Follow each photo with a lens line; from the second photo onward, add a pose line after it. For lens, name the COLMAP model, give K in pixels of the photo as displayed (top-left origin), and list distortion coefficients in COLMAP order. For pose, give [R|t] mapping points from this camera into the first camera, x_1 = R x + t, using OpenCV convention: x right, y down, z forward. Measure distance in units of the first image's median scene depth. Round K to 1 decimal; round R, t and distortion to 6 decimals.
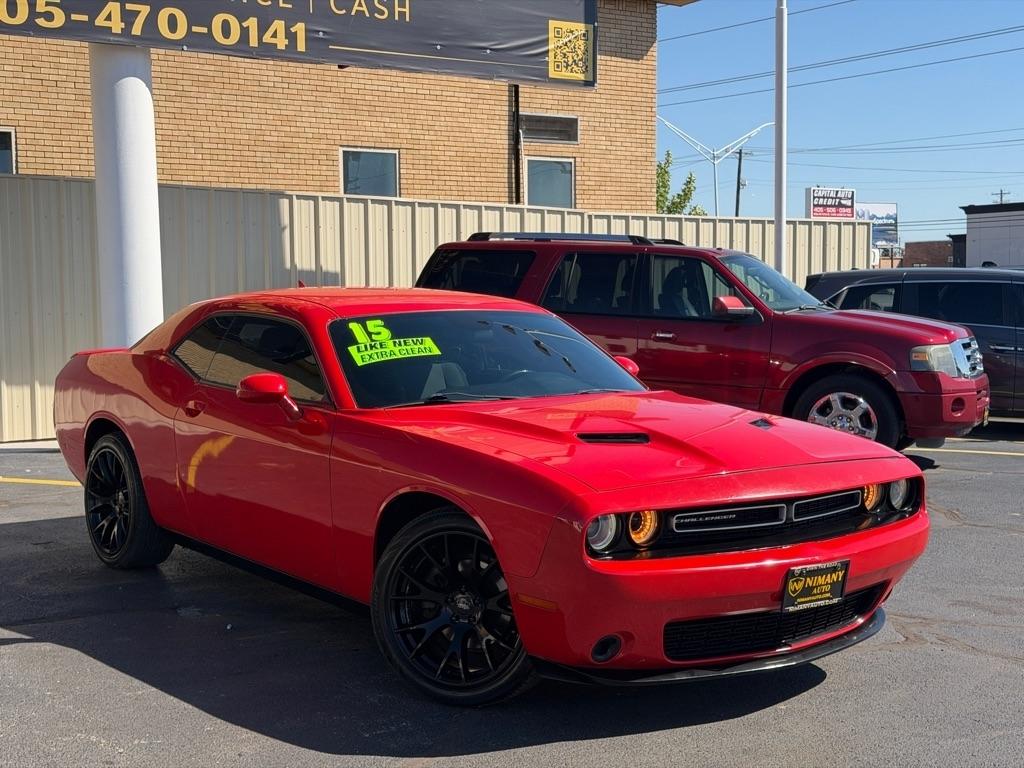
lens RADIAL K [[1468.8, 0, 514.4], [0, 1468.8, 389.3], [0, 0, 1]] dist [0.188826, -0.395765]
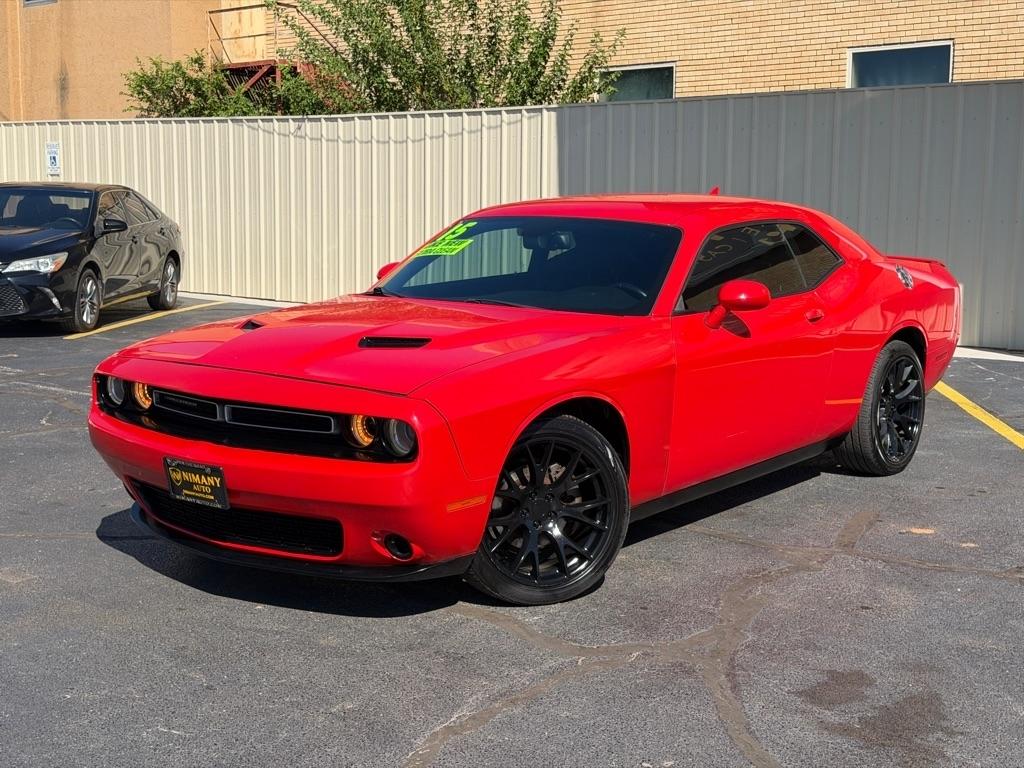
lens RADIAL K [[1468.8, 0, 514.4], [0, 1468.8, 389.3], [0, 0, 1]] dist [0.188826, -0.395765]
pose [[0.234370, 0.135116, -0.962712, 0.459790], [-0.078114, 0.989710, 0.119888, -0.027019], [0.969004, 0.047104, 0.242513, 0.357736]]
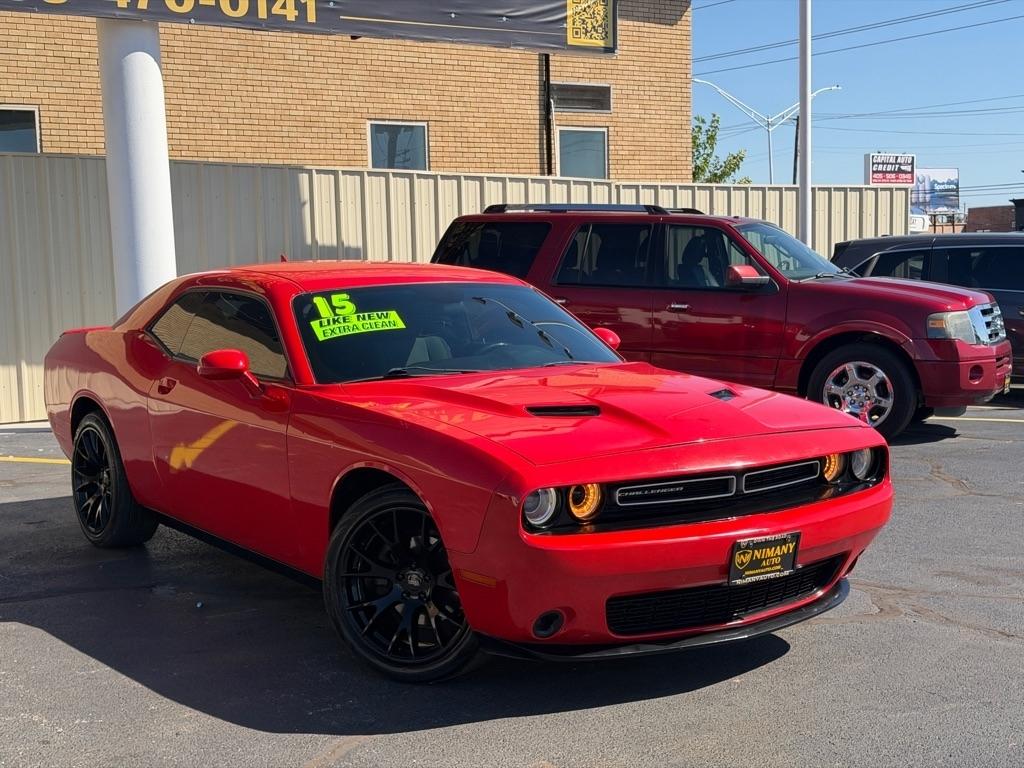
lens RADIAL K [[1465.7, 0, 525.5], [0, 1465.7, 414.3], [0, 0, 1]] dist [0.201989, -0.485250]
pose [[0.999478, -0.011173, -0.030325, 0.027929], [0.012231, 0.999316, 0.034901, 0.000241], [0.029914, -0.035253, 0.998931, 0.007215]]
